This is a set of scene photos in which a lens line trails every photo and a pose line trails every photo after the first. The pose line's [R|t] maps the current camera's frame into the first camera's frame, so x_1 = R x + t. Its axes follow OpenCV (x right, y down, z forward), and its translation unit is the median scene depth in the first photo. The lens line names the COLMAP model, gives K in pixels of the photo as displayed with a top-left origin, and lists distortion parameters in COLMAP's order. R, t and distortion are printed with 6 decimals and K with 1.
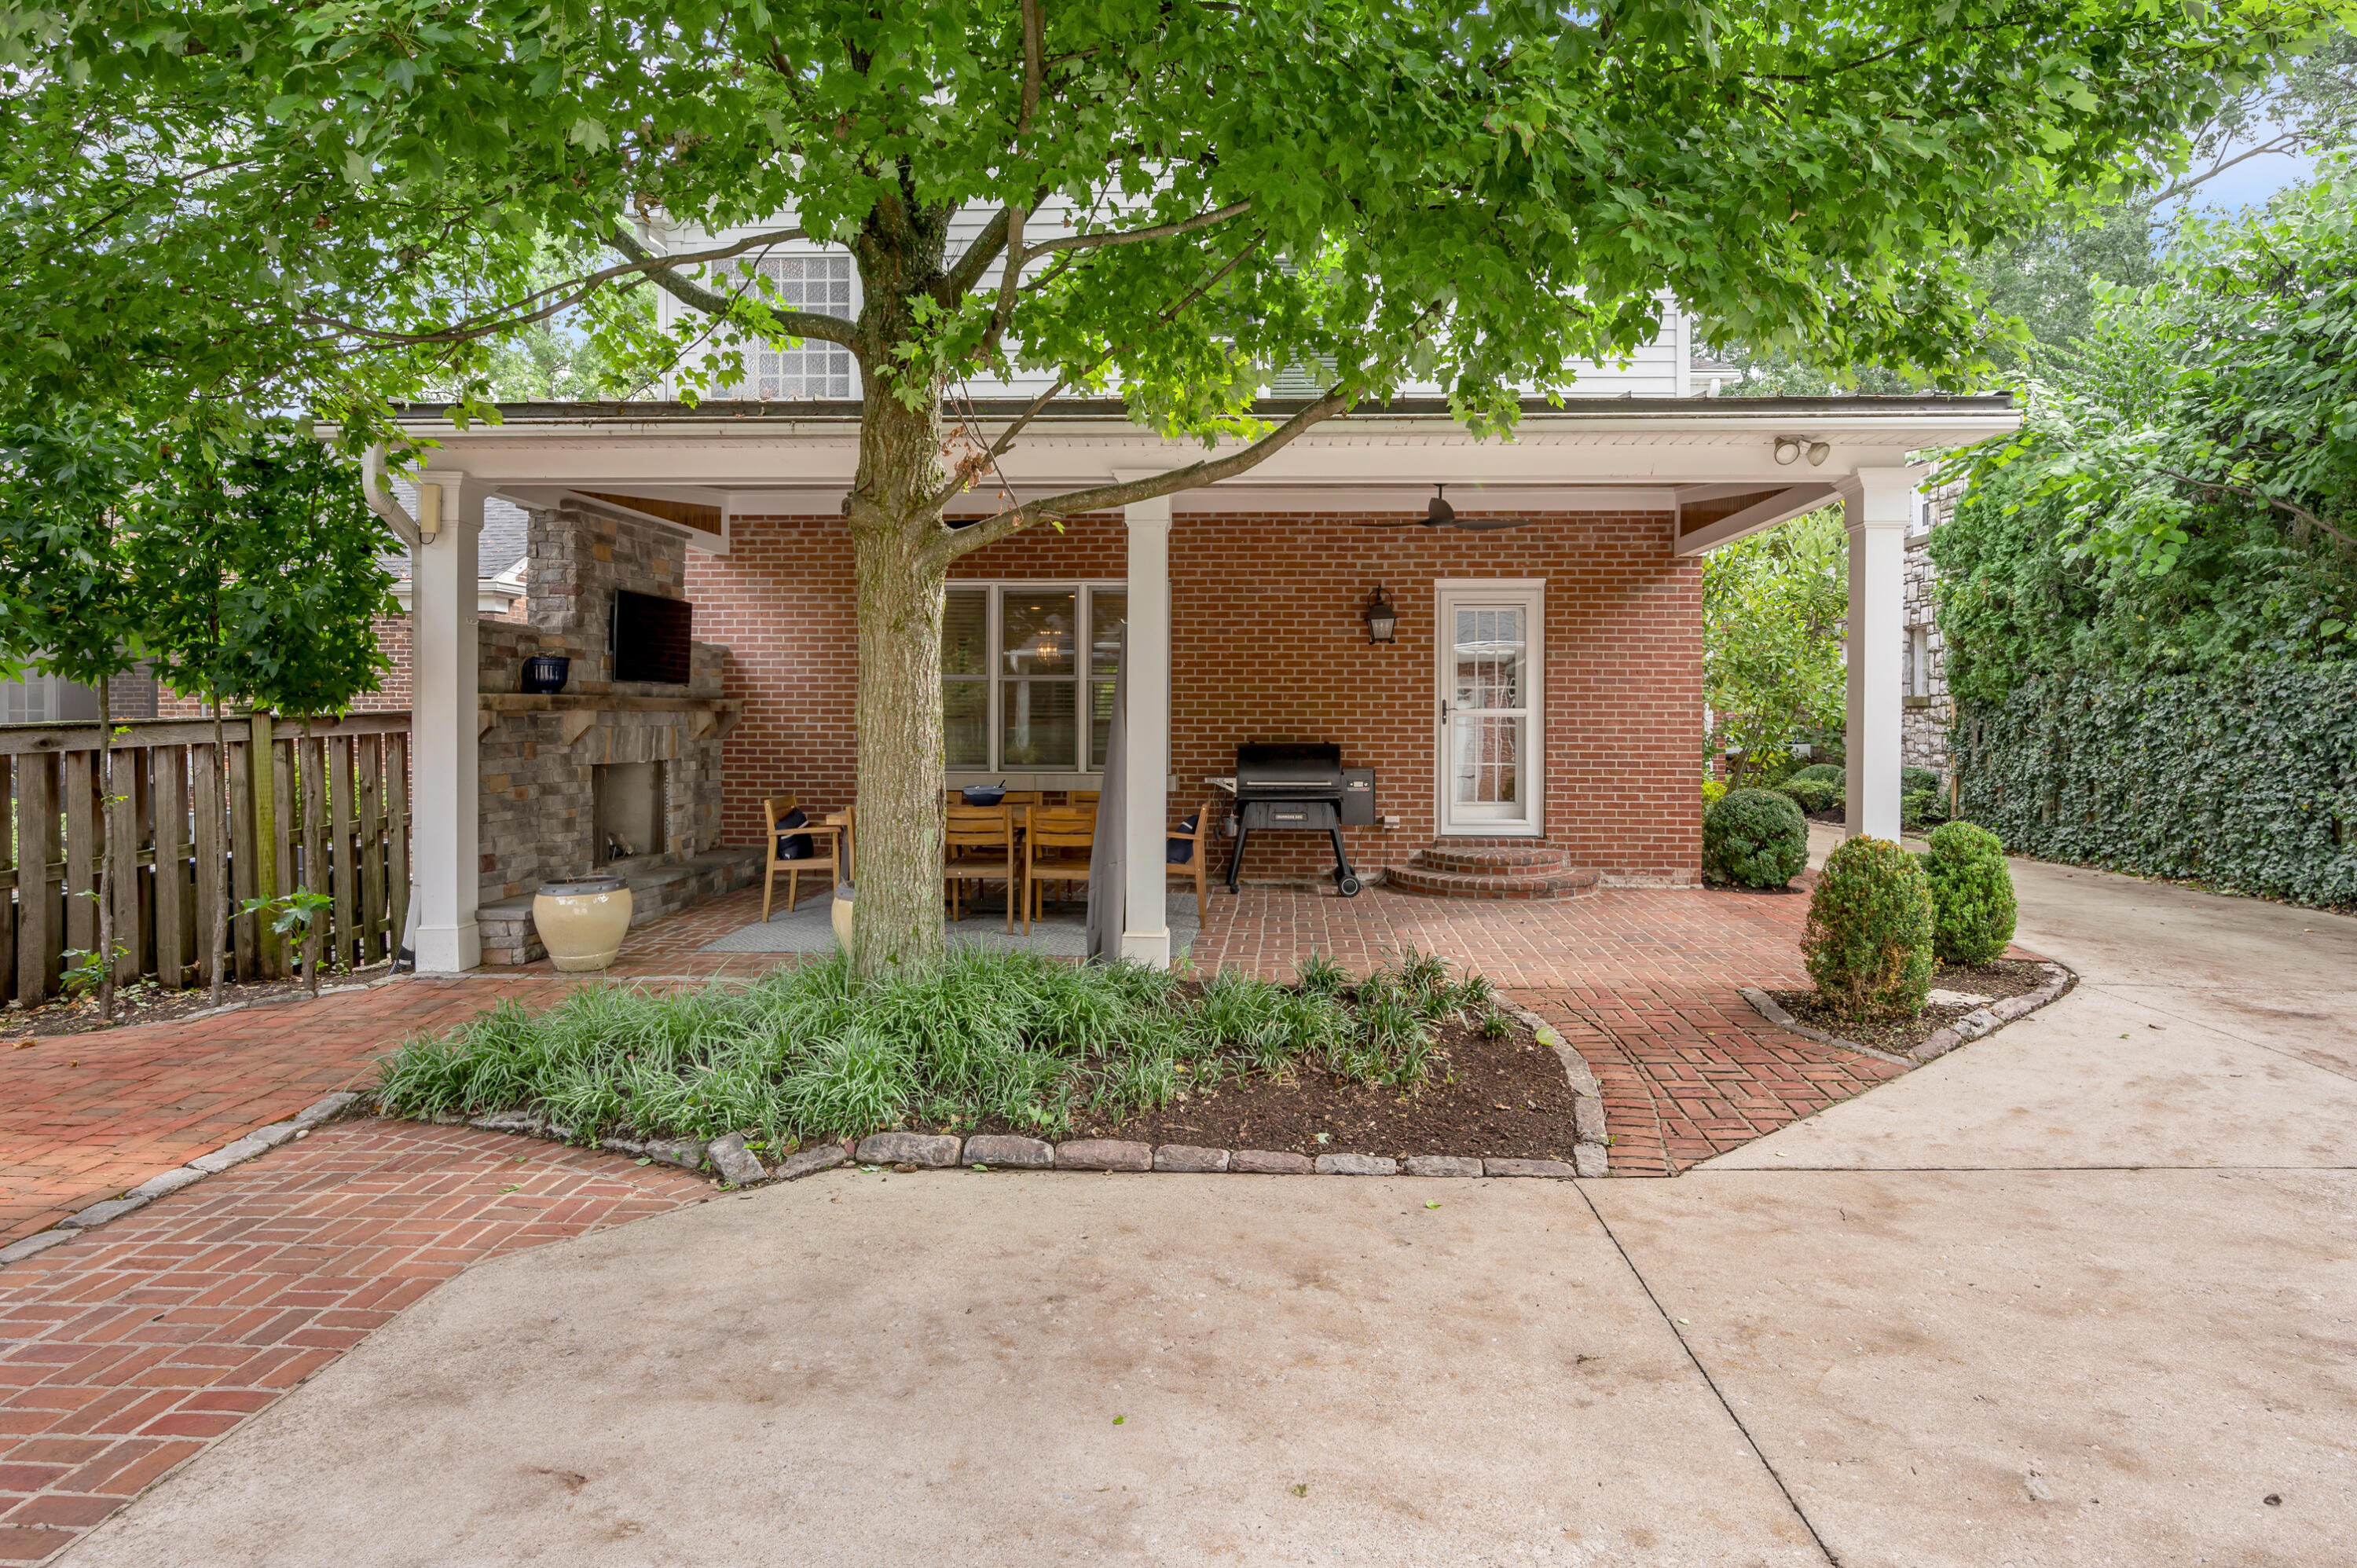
lens RADIAL K [[1291.4, 0, 1221.0], [0, 1291.4, 723.4], [0, 0, 1]] dist [-0.005079, -0.000489]
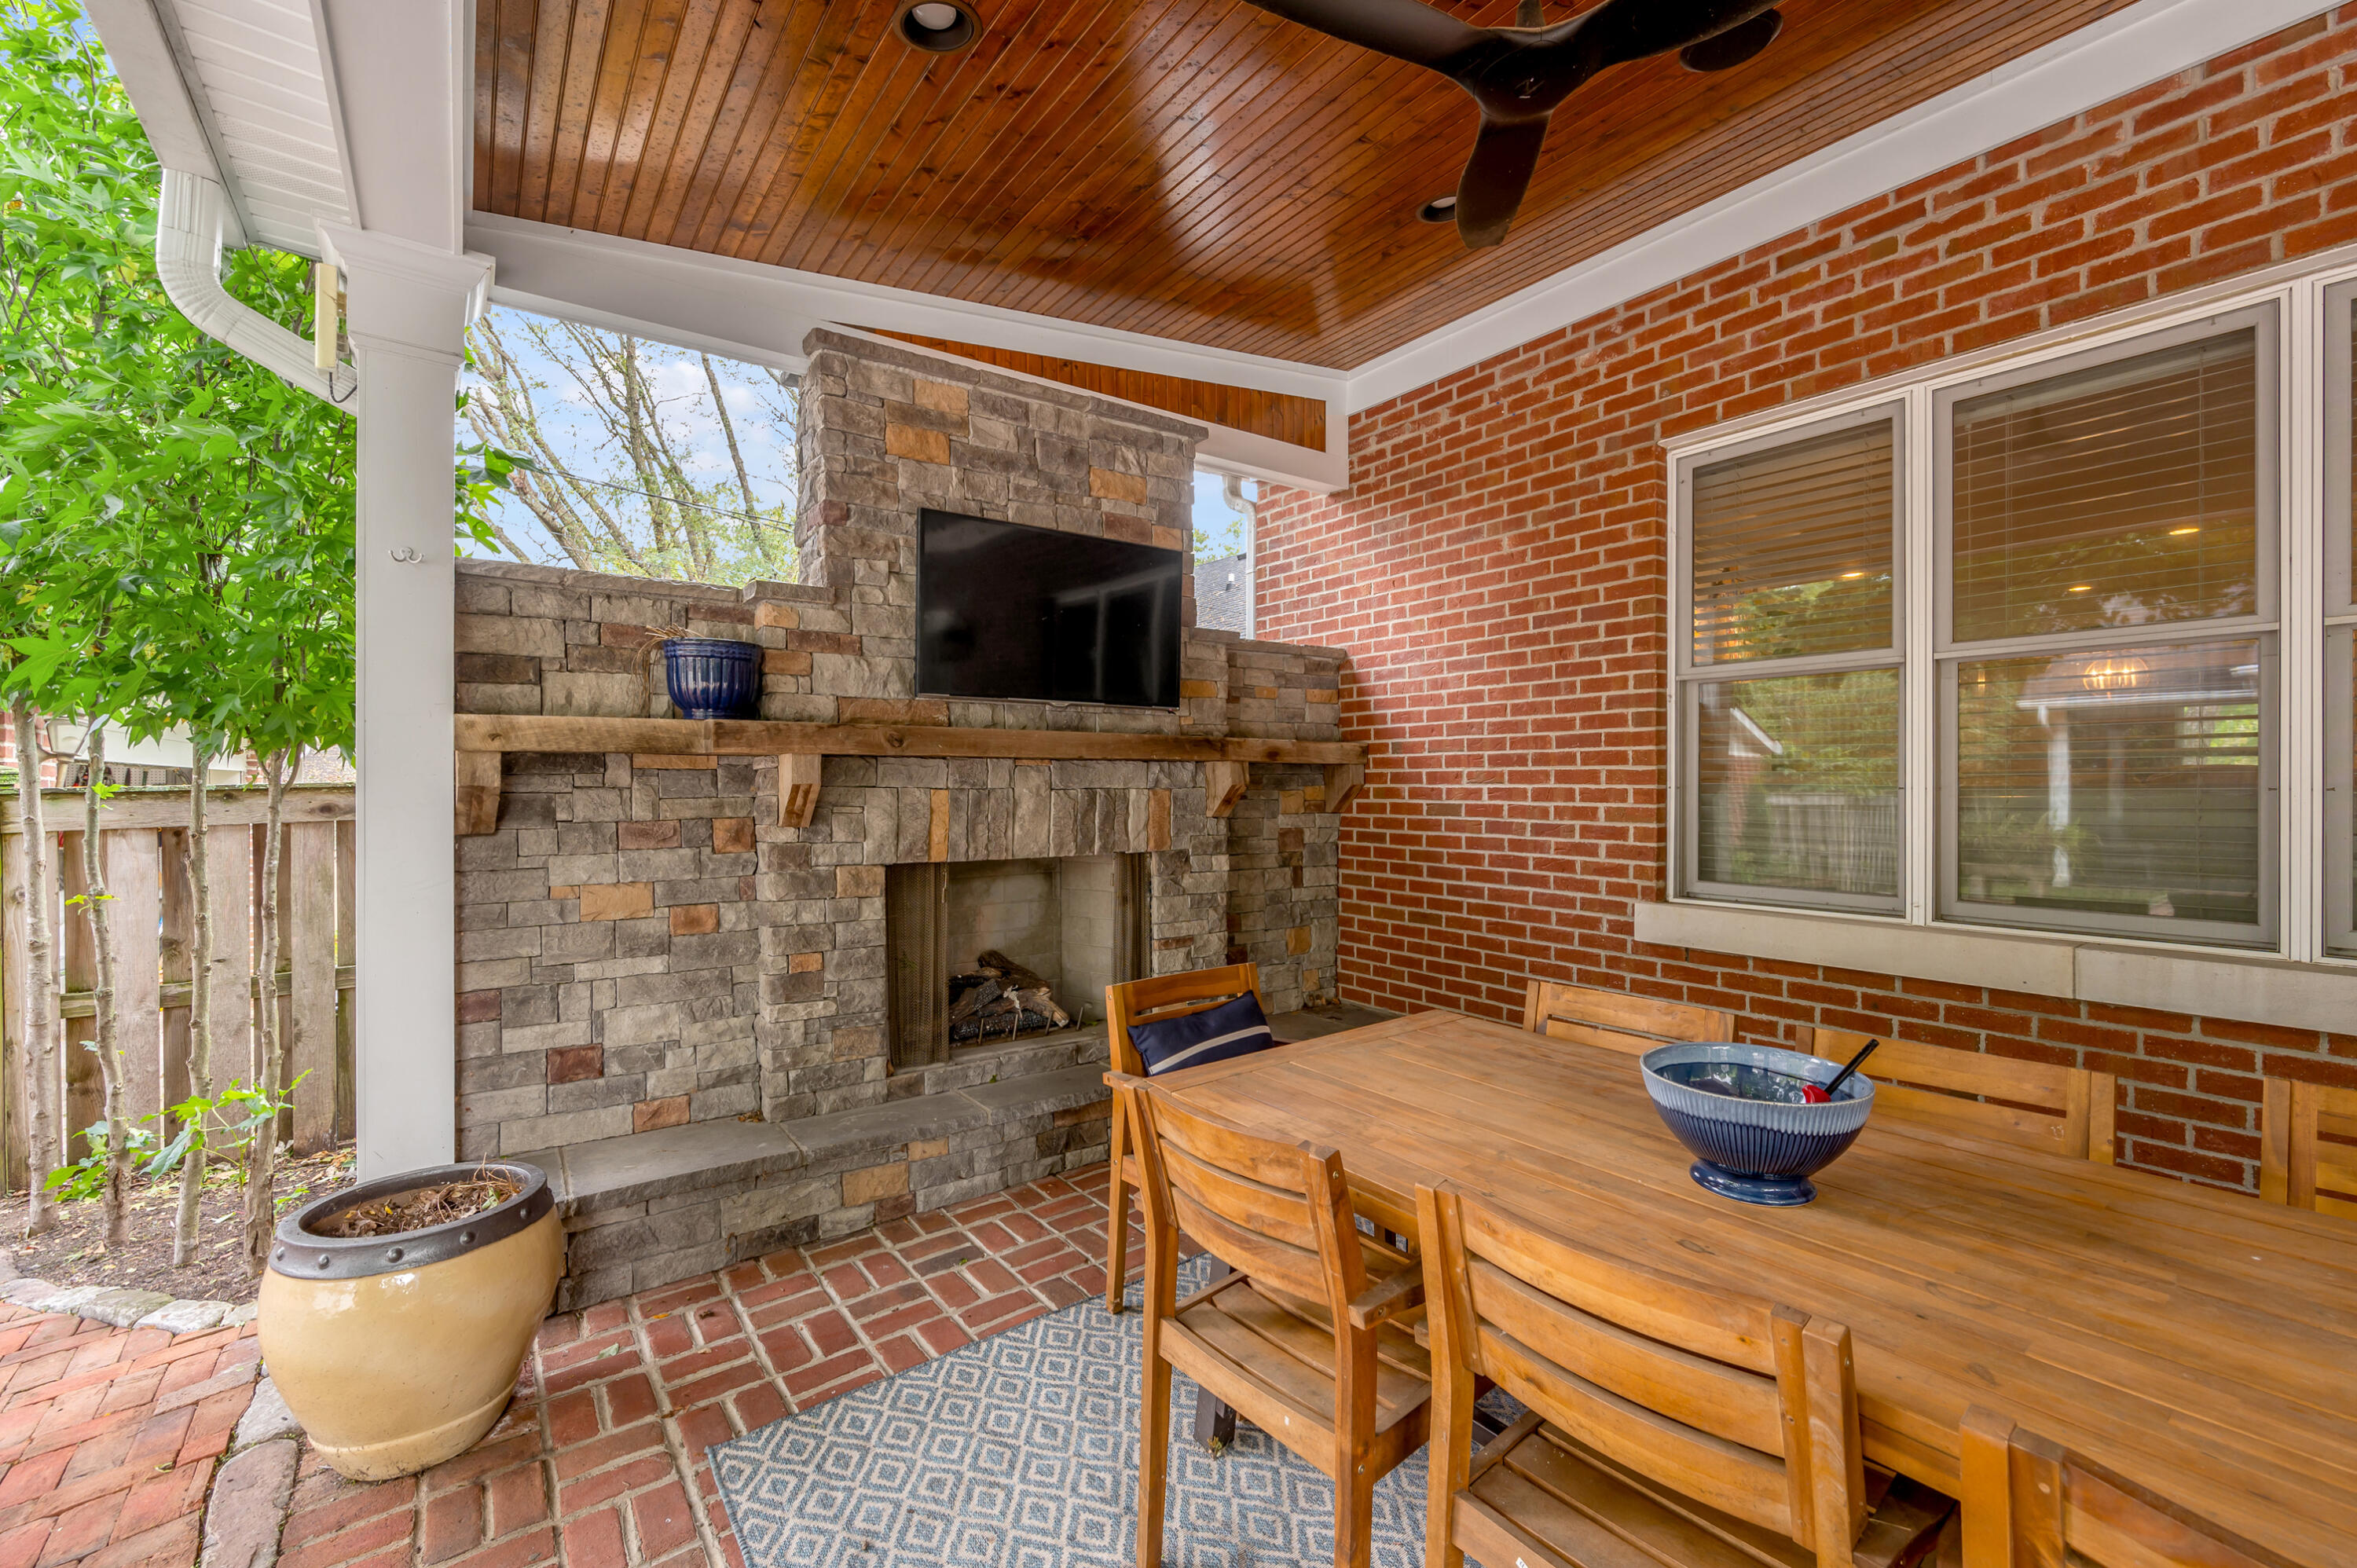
lens RADIAL K [[968.9, 0, 1174.5], [0, 968.9, 790.0], [0, 0, 1]] dist [-0.007181, 0.000482]
pose [[0.625636, 0.000486, -0.780115, -0.105309], [-0.000515, 1.000000, 0.000209, 0.002216], [0.780115, 0.000271, 0.625637, 0.731347]]
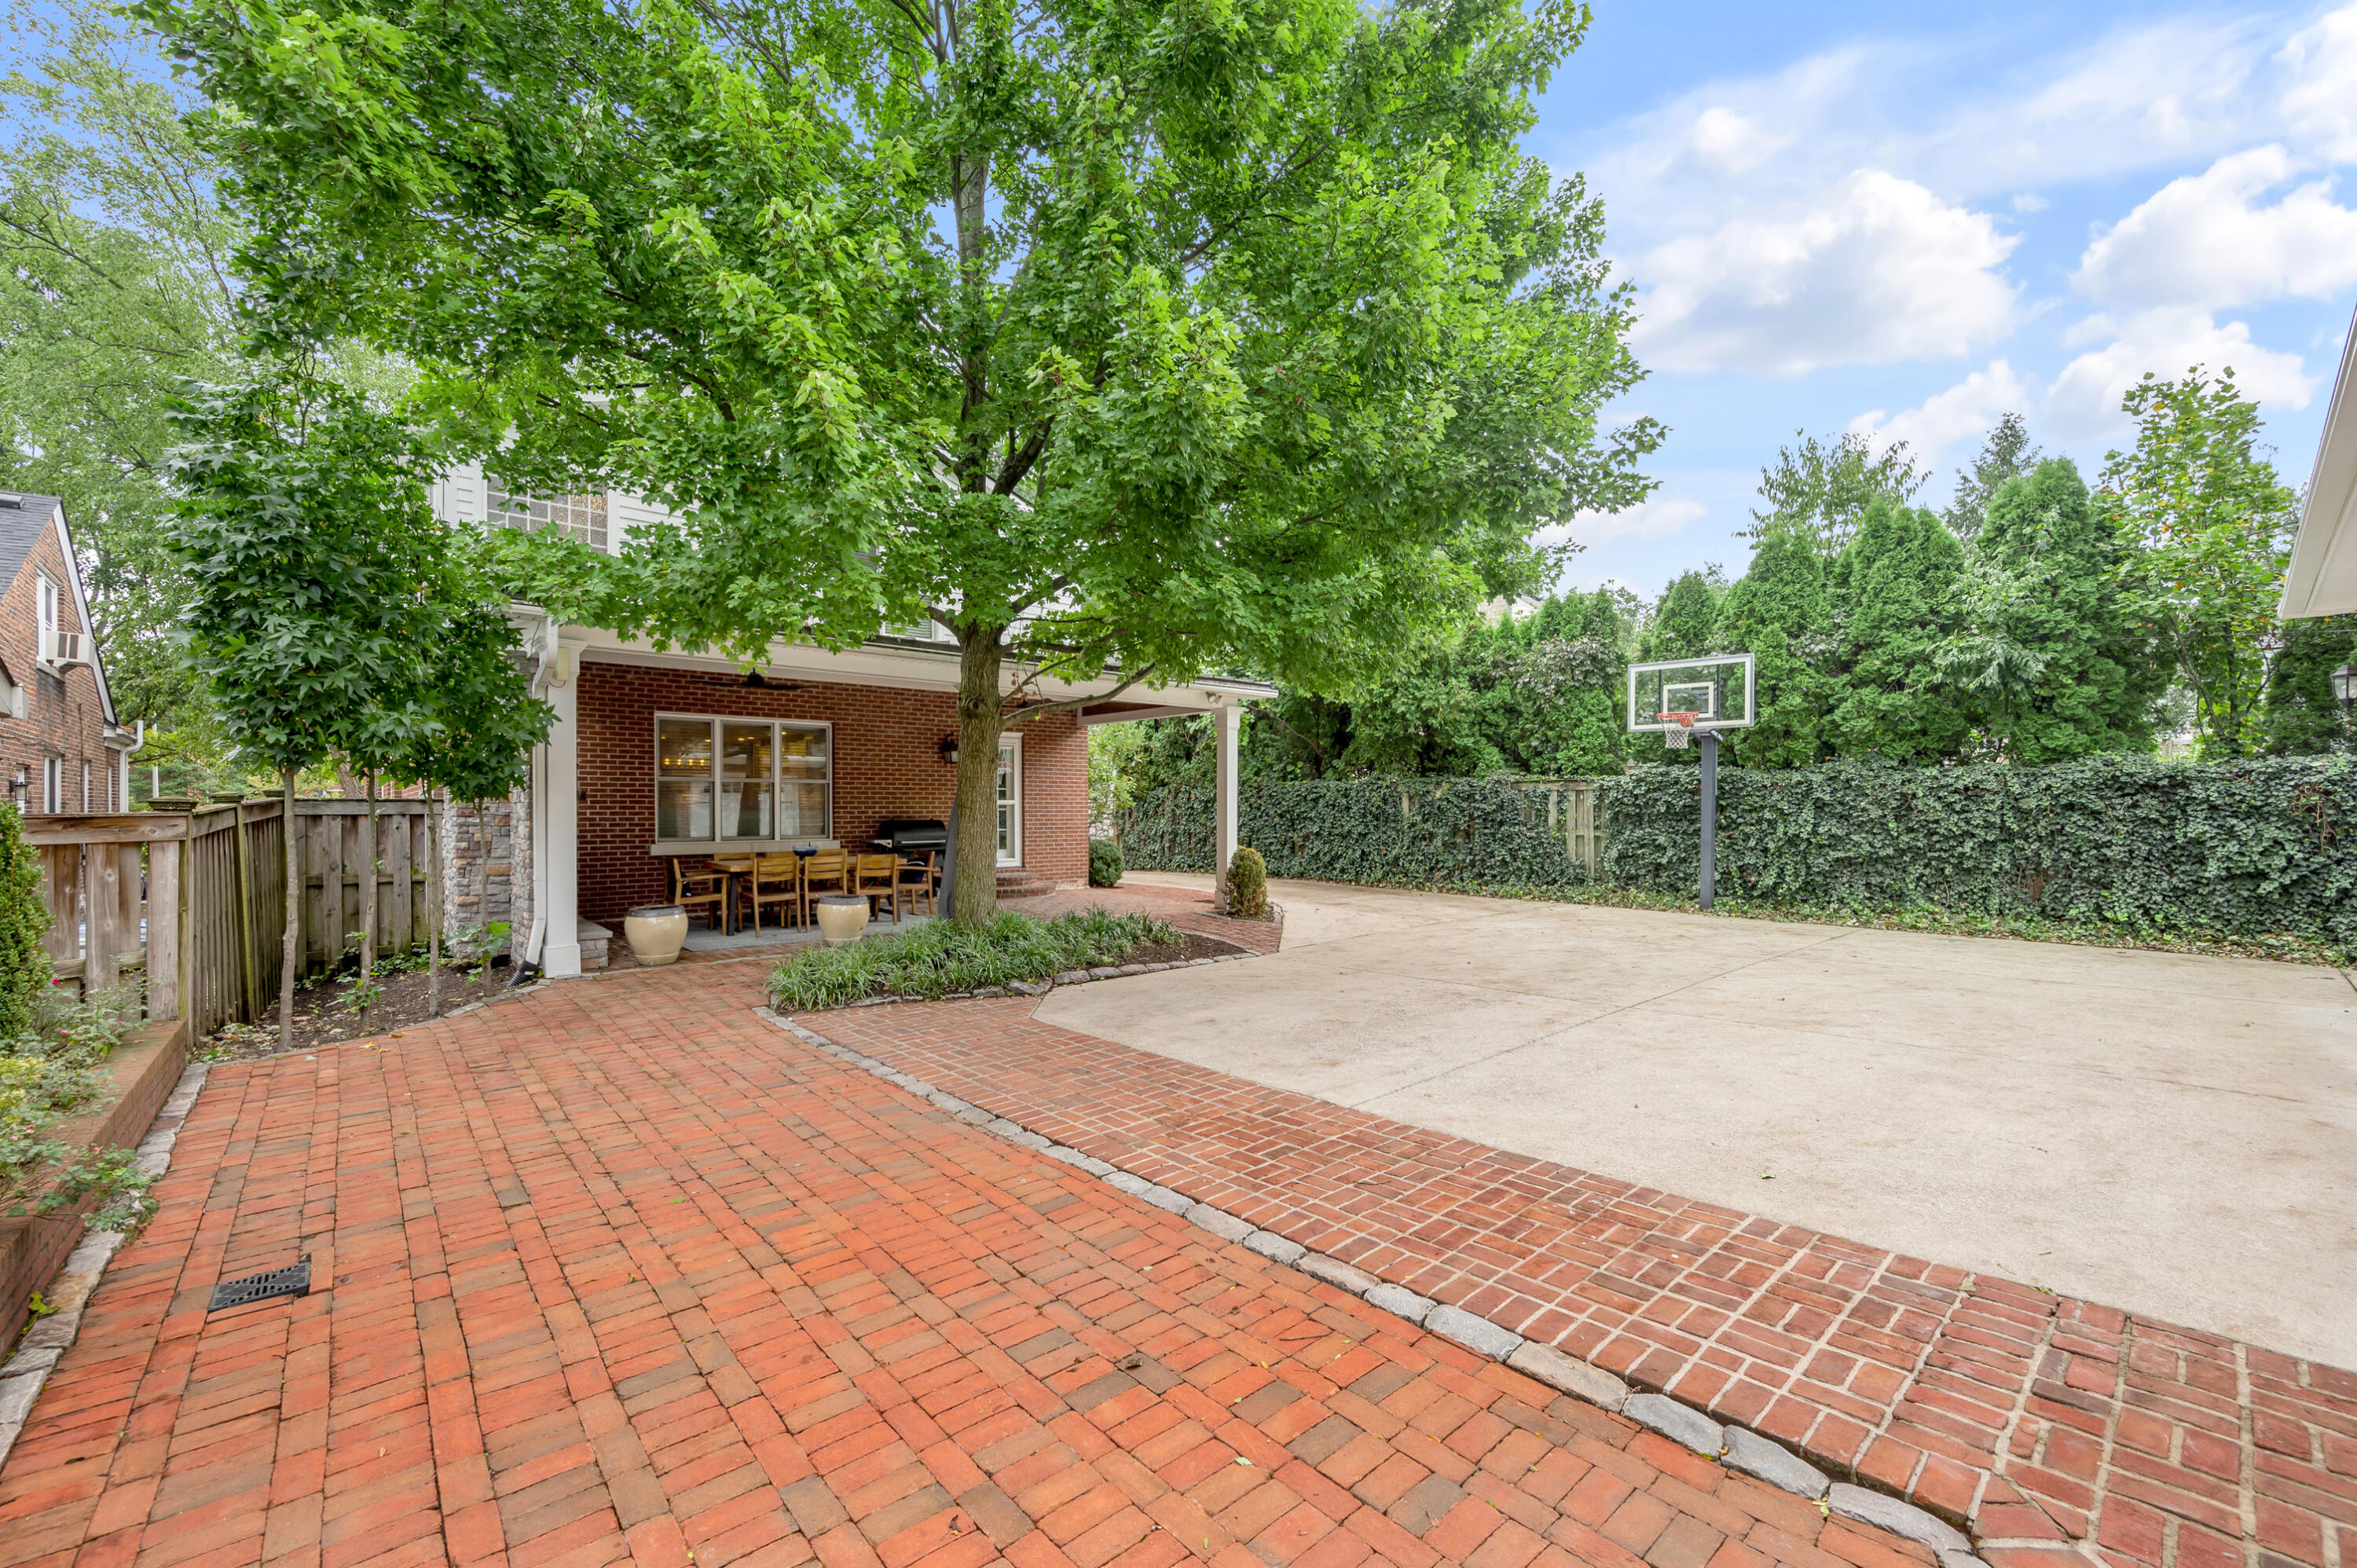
lens RADIAL K [[968.9, 0, 1183.7], [0, 968.9, 799.2], [0, 0, 1]] dist [-0.007181, 0.000482]
pose [[0.712636, 0.002363, 0.701530, -0.625618], [0.007152, 0.999918, -0.010633, 0.004841], [-0.701498, 0.012594, 0.712560, -0.212866]]
